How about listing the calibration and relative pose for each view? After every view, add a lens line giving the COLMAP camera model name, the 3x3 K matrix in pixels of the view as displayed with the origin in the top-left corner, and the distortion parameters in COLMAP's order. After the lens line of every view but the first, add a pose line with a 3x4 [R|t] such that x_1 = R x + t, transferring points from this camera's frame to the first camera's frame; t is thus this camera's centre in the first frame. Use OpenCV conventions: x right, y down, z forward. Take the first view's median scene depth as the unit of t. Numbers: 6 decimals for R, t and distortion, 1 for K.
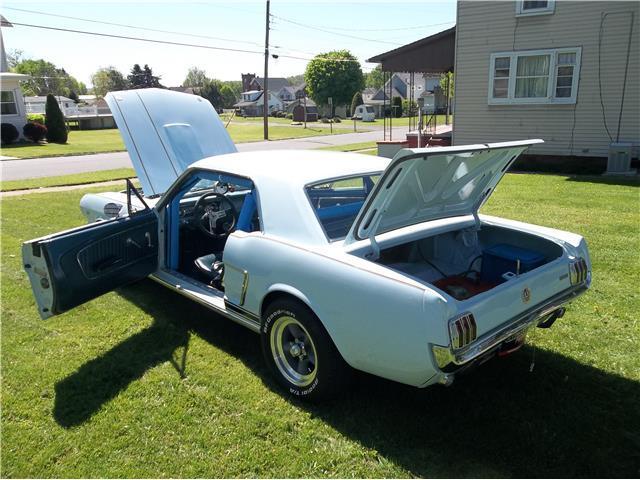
lens RADIAL K [[507.7, 0, 320.0], [0, 507.7, 240.0], [0, 0, 1]] dist [-0.000326, -0.000818]
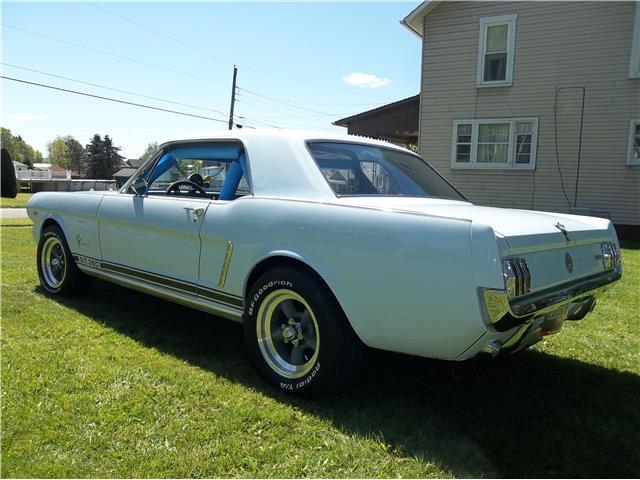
lens RADIAL K [[506.7, 0, 321.9], [0, 506.7, 246.2], [0, 0, 1]] dist [-0.004750, -0.000369]
pose [[0.995206, 0.037027, 0.090517, -0.060218], [-0.023922, 0.989607, -0.141793, 0.155623], [-0.094826, 0.138947, 0.985749, 0.148753]]
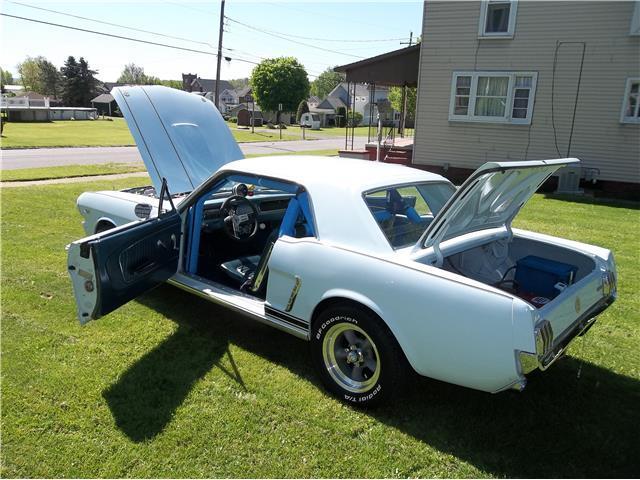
lens RADIAL K [[506.7, 0, 321.9], [0, 506.7, 246.2], [0, 0, 1]] dist [-0.004750, -0.000369]
pose [[0.991812, 0.026841, 0.124854, -0.192020], [-0.026692, 0.999640, -0.002870, 0.002527], [-0.124887, -0.000487, 0.992171, 0.012132]]
